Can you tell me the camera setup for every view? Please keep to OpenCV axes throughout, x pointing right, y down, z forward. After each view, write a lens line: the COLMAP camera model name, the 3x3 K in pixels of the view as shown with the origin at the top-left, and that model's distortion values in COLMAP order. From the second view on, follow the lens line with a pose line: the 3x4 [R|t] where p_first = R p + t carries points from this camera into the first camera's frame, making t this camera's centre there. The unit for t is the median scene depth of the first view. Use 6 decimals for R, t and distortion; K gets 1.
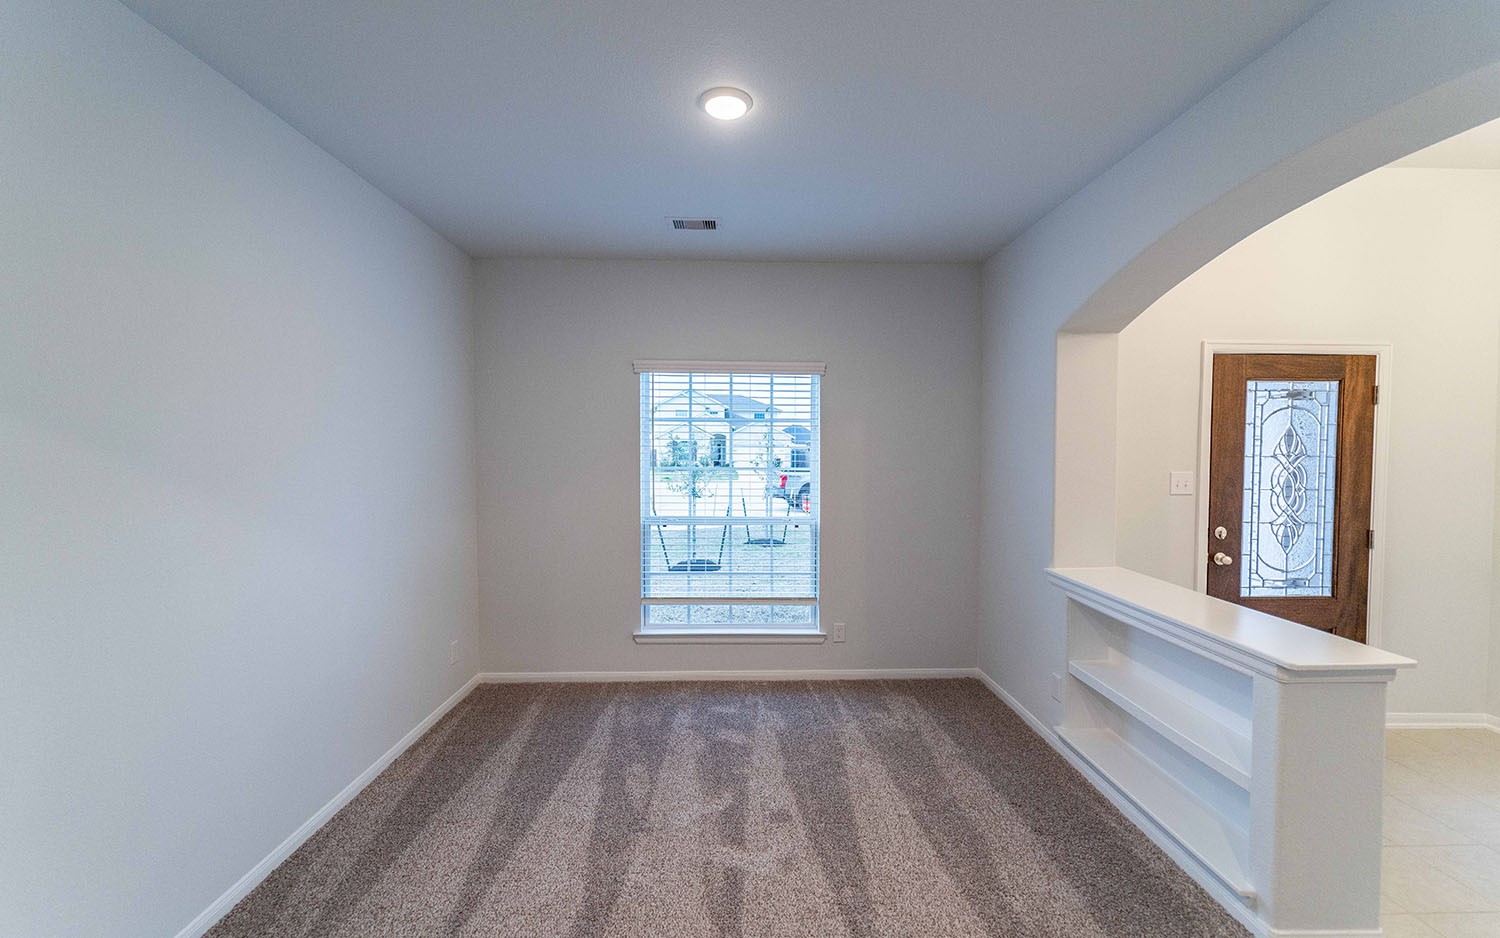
lens RADIAL K [[612.0, 0, 750.0], [0, 612.0, 469.0], [0, 0, 1]] dist [-0.000113, -0.000794]
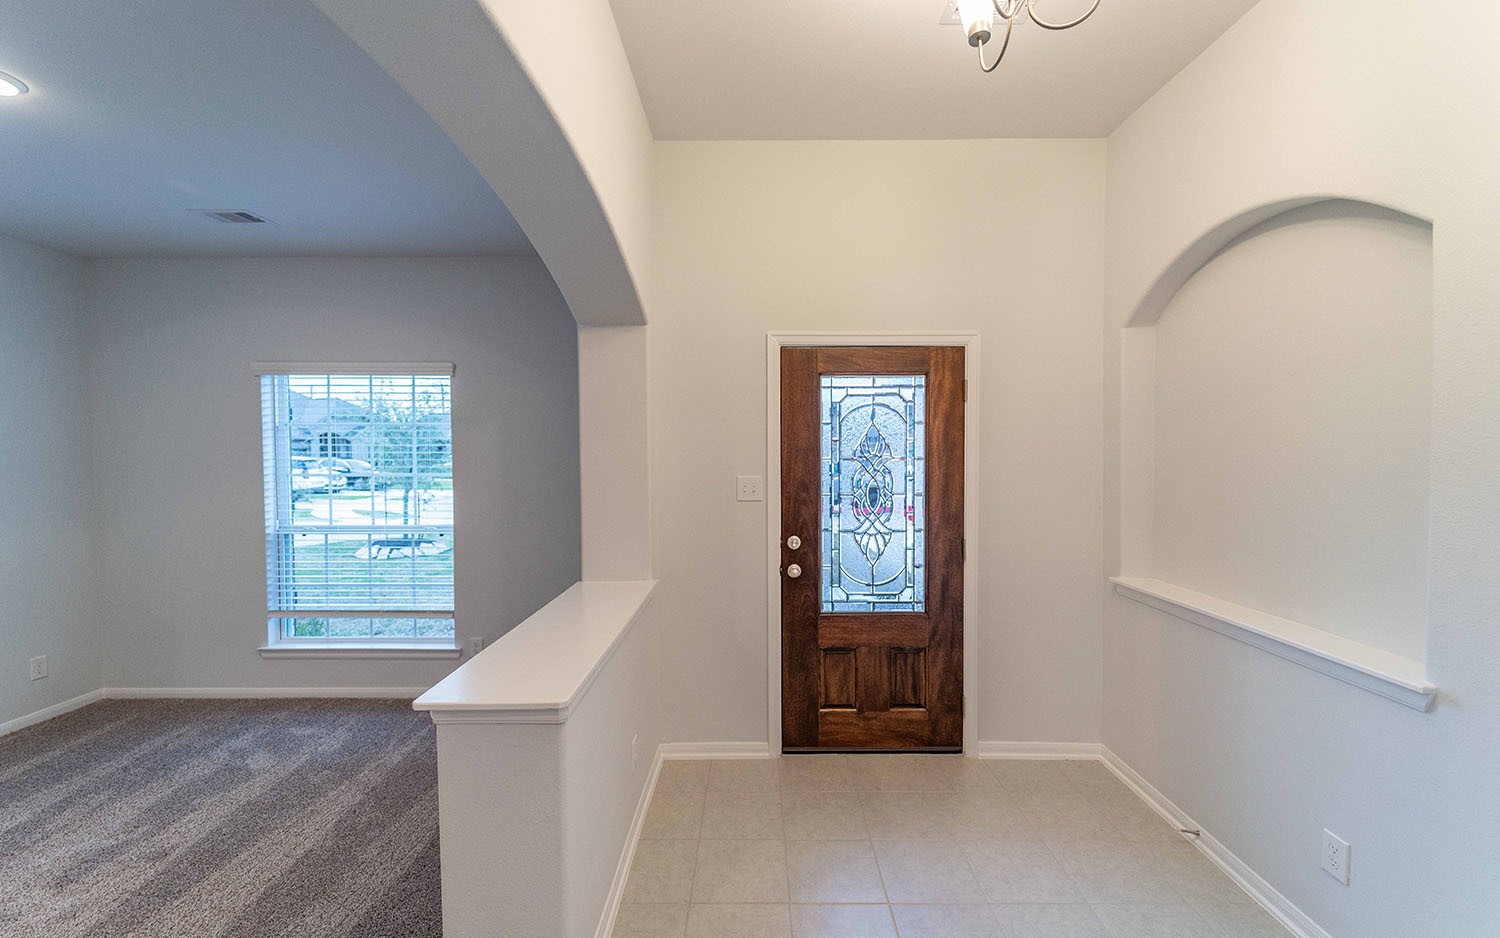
lens RADIAL K [[612.0, 0, 750.0], [0, 612.0, 469.0], [0, 0, 1]] dist [-0.000113, -0.000794]
pose [[0.999392, -0.005999, -0.034342, 0.731462], [0.005777, 0.999962, -0.006559, -0.000244], [0.034380, 0.006356, 0.999389, 0.082799]]
